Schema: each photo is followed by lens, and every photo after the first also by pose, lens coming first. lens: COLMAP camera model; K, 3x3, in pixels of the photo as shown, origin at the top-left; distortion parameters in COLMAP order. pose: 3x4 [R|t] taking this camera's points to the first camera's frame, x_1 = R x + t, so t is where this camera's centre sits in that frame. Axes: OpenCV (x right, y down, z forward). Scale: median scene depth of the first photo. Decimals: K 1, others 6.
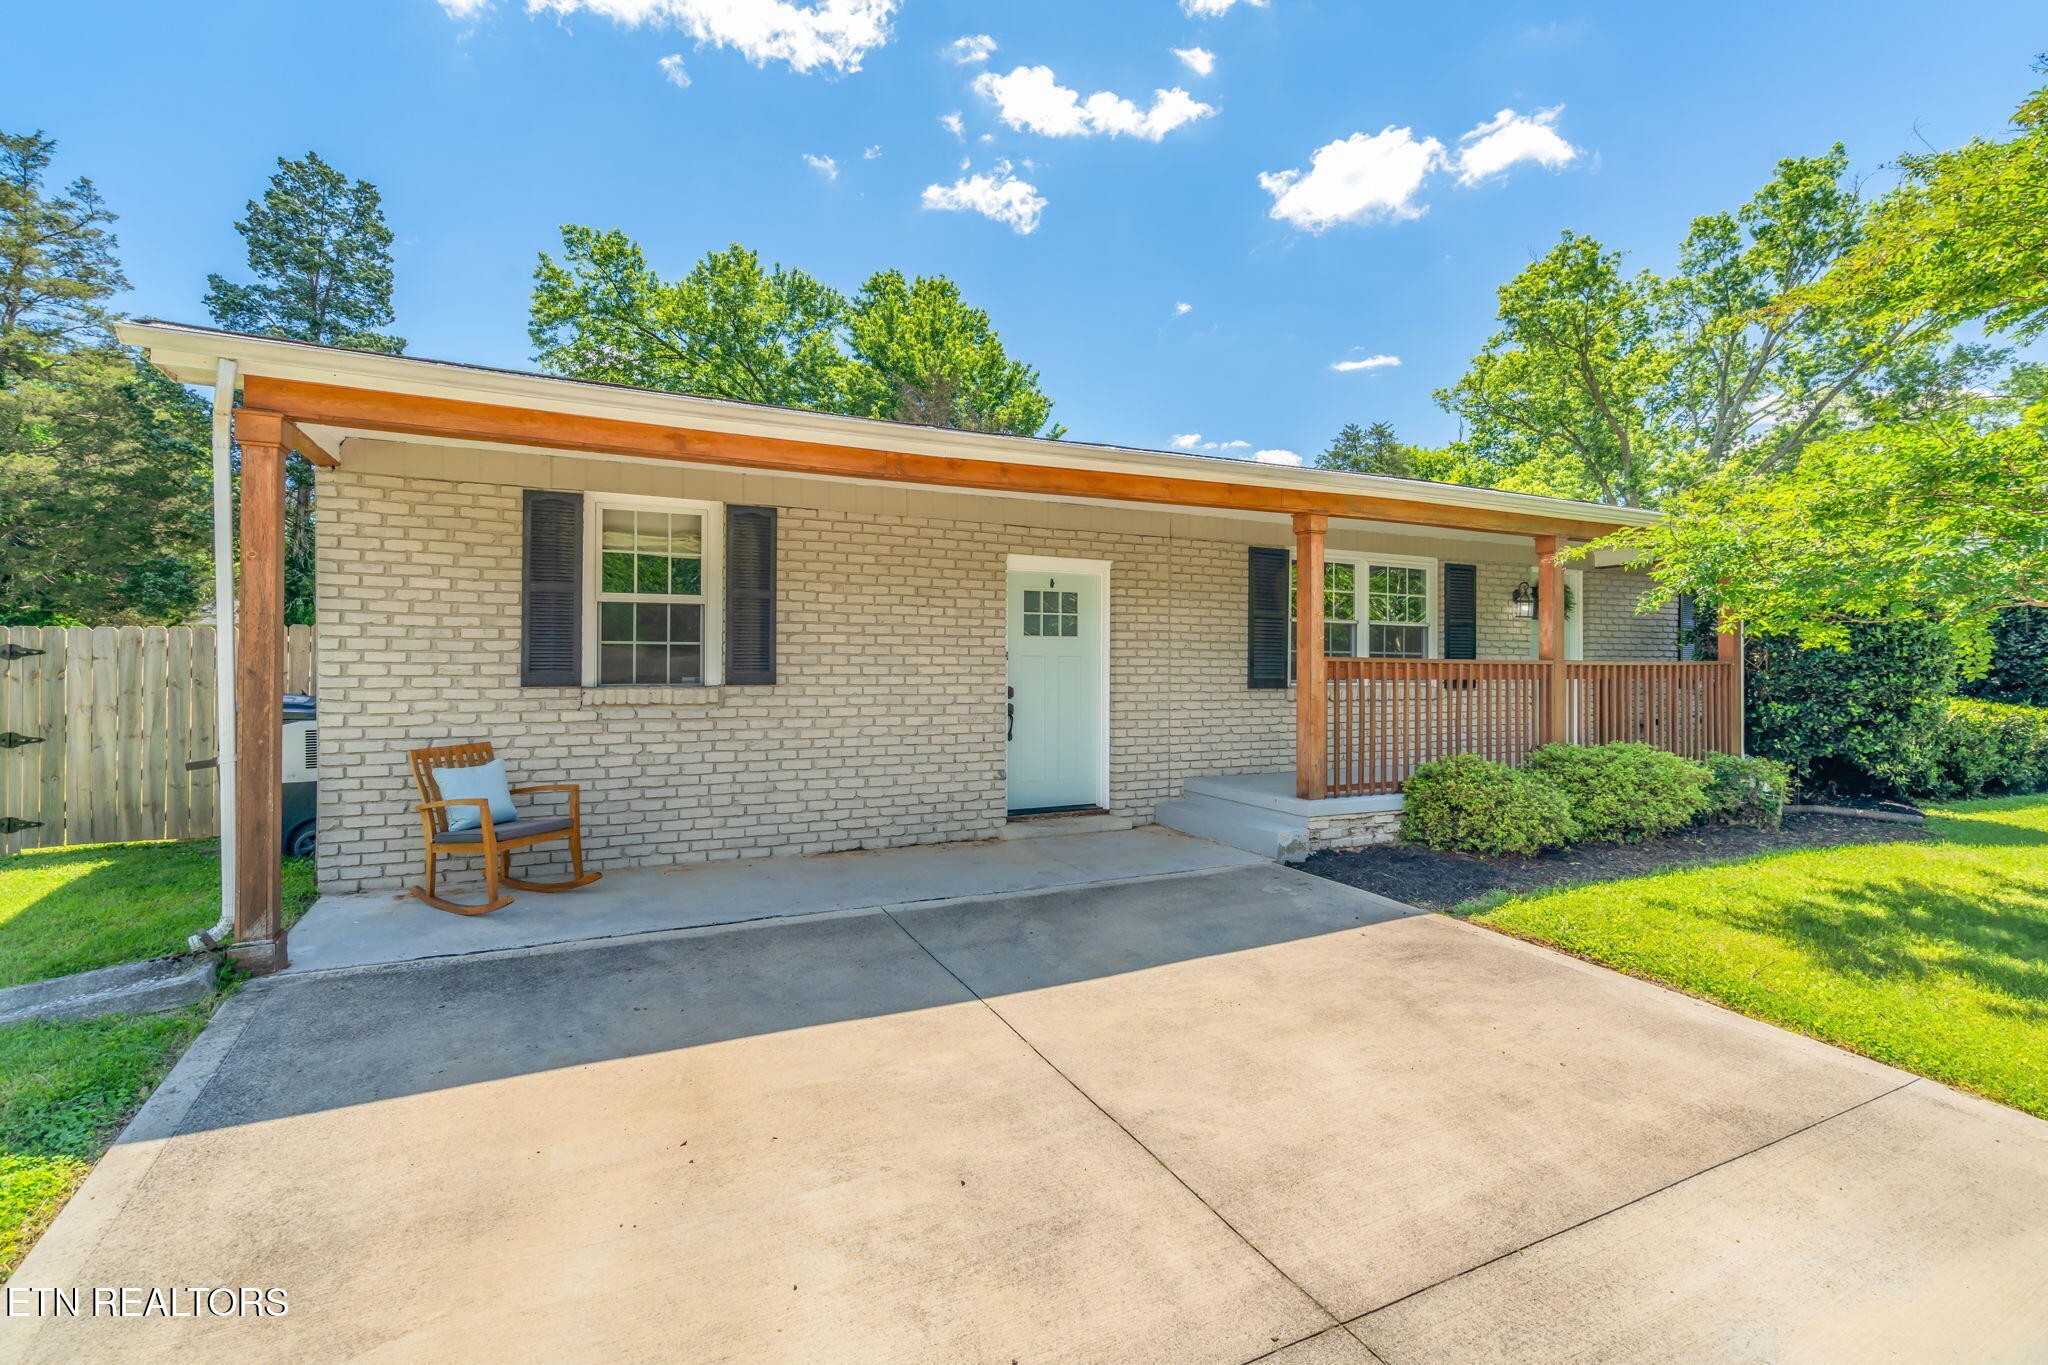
lens RADIAL K [[876.1, 0, 1041.3], [0, 876.1, 682.3], [0, 0, 1]] dist [-0.002015, 0.001371]
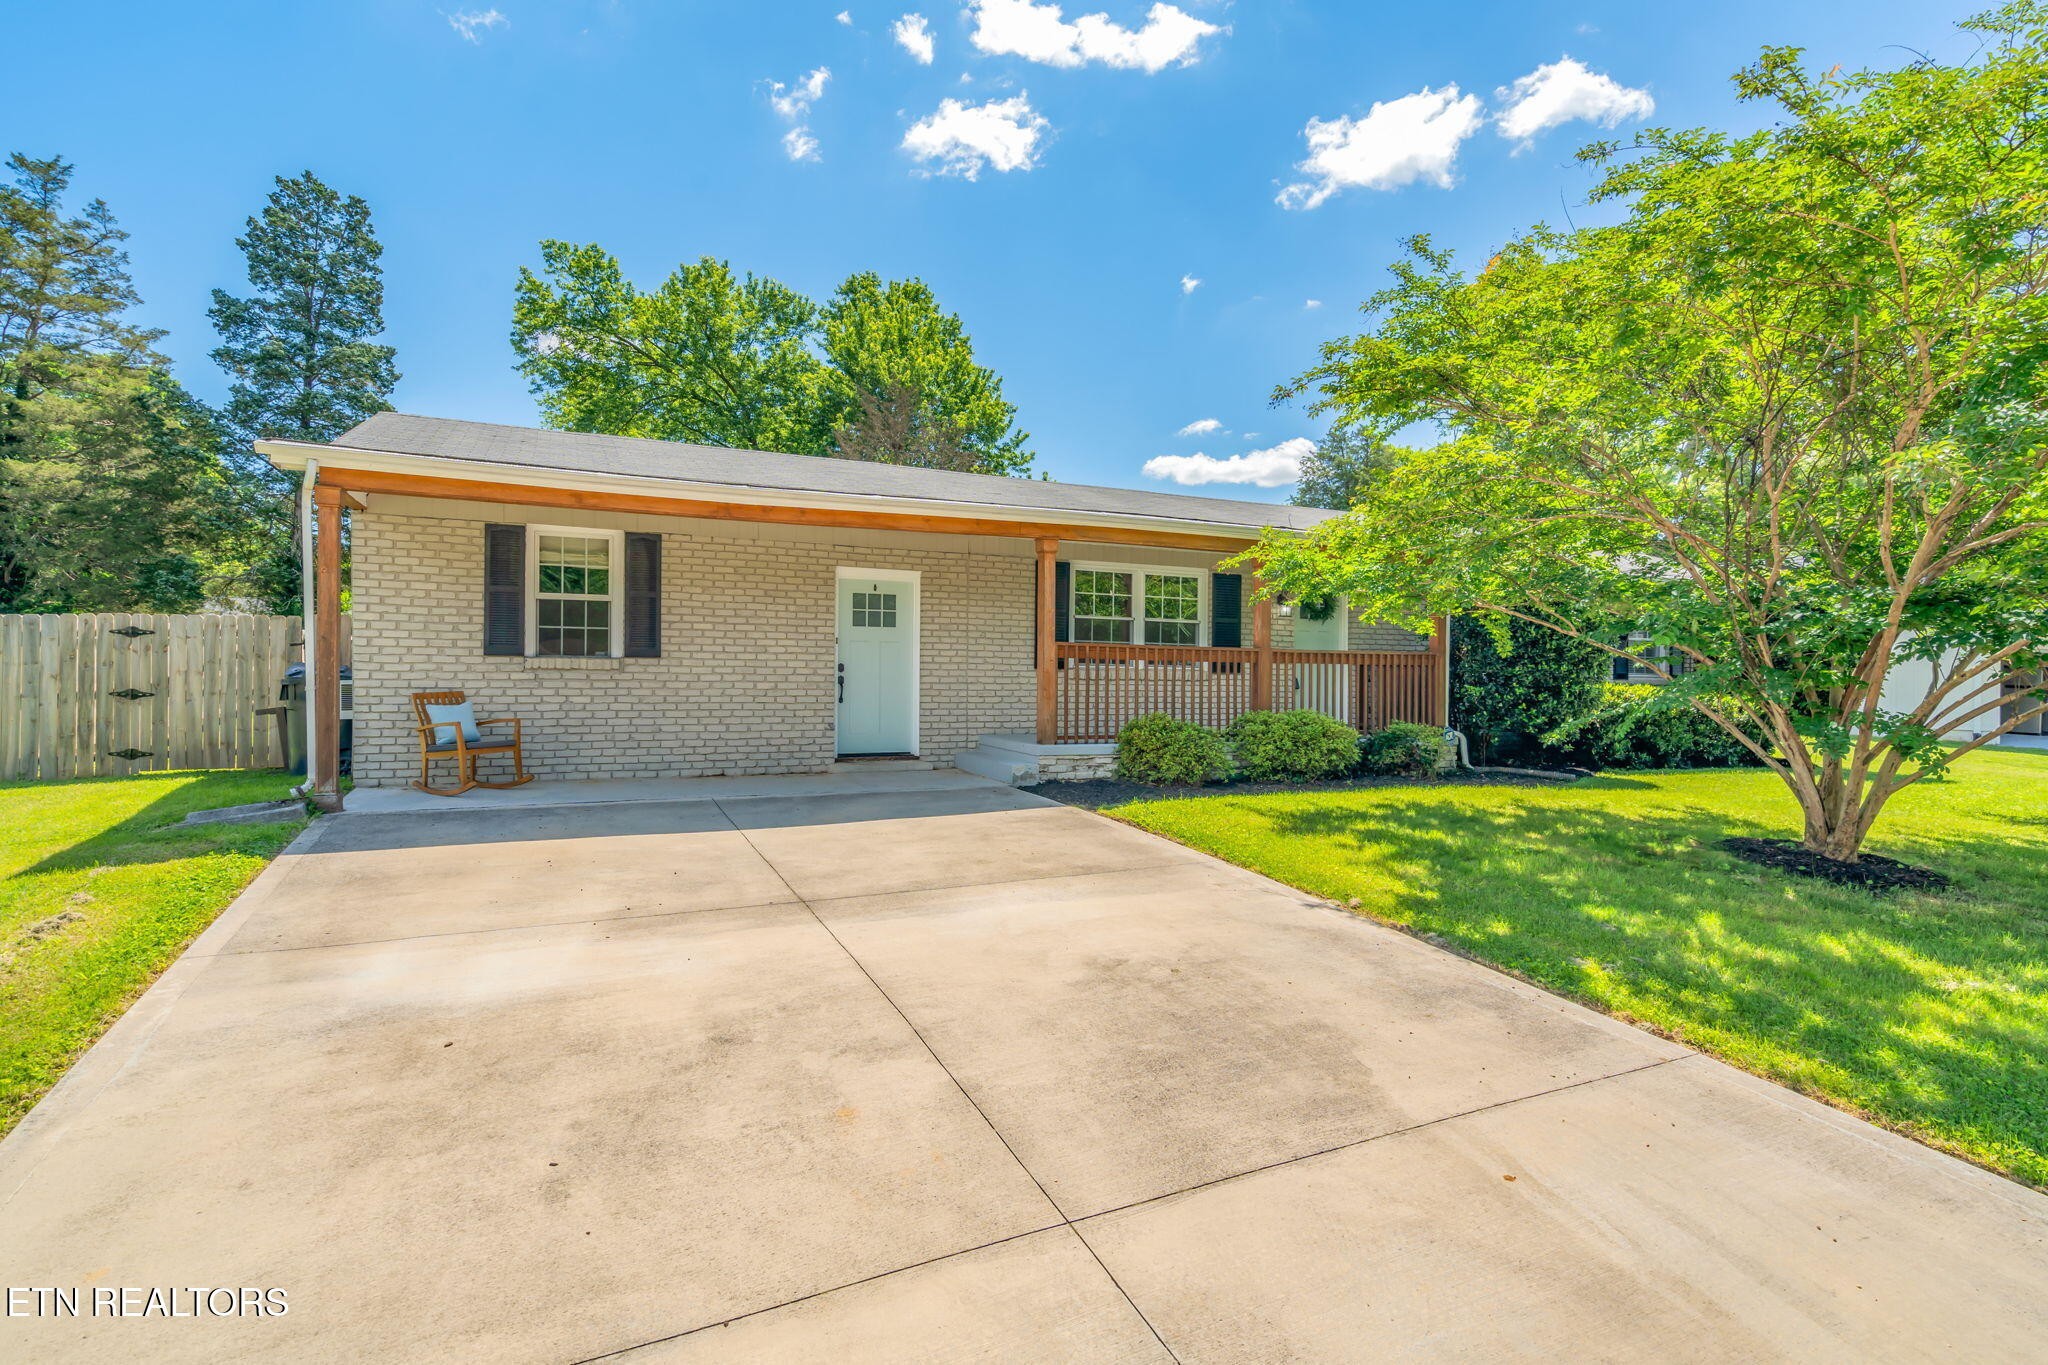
lens RADIAL K [[924.2, 0, 1022.9], [0, 924.2, 702.2], [0, 0, 1]] dist [0.005899, -0.001409]
pose [[0.999510, 0.008895, -0.030016, 0.231274], [-0.008472, 0.999864, 0.014170, 0.033902], [0.030138, -0.013909, 0.999449, -0.342519]]
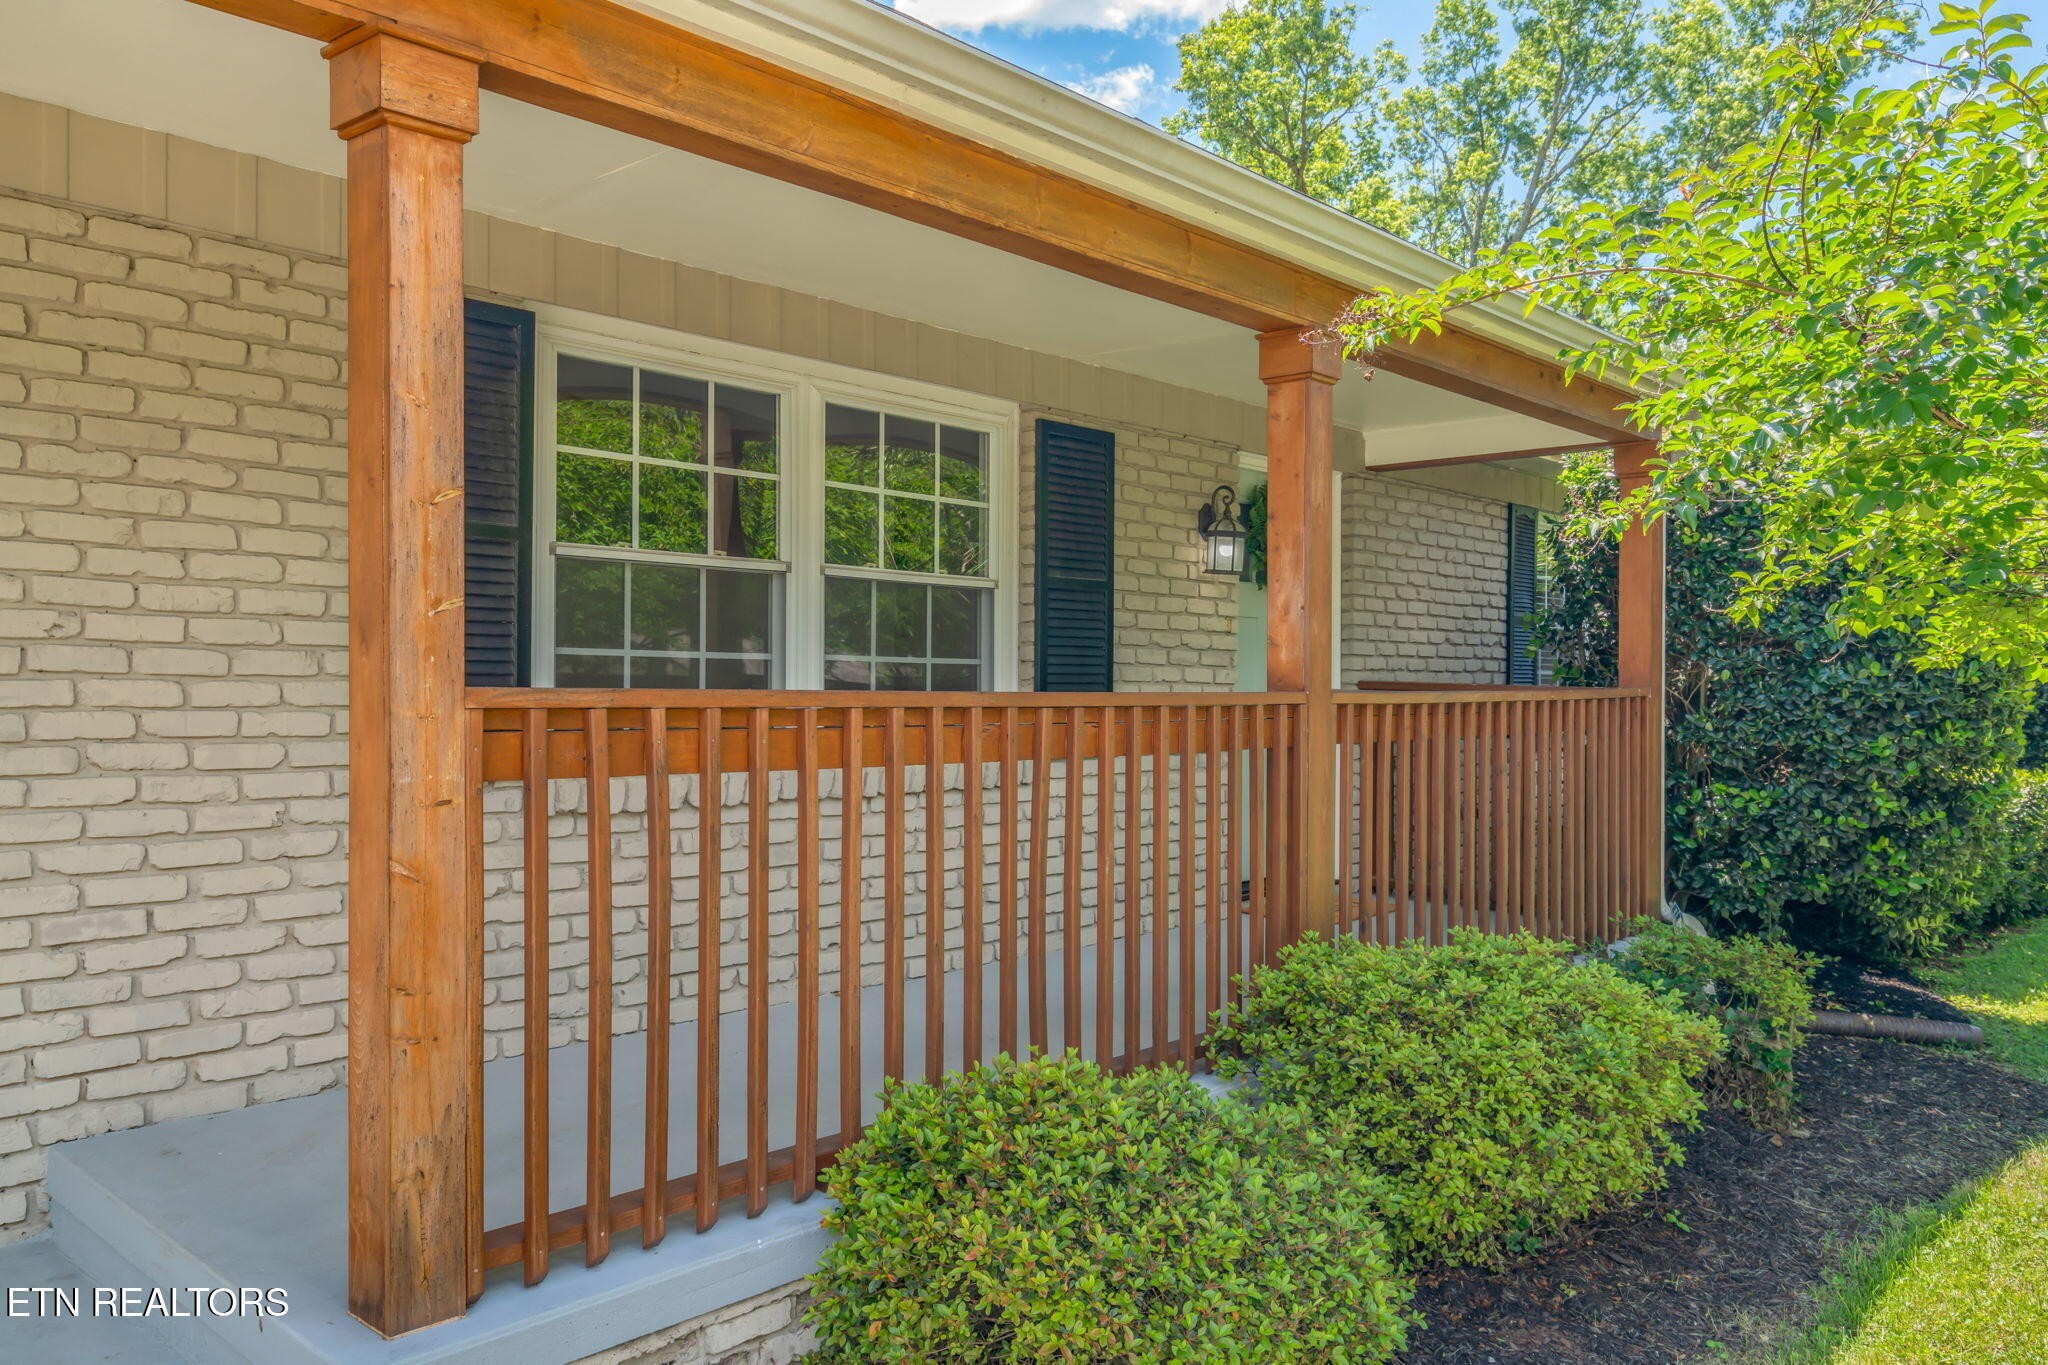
lens RADIAL K [[1443.1, 0, 1008.9], [0, 1443.1, 679.8], [0, 0, 1]] dist [0.009129, 0.001325]
pose [[0.933755, 0.007636, 0.357831, 0.234064], [-0.006245, 0.999968, -0.005043, -0.022380], [-0.357858, 0.002475, 0.933773, 0.438157]]
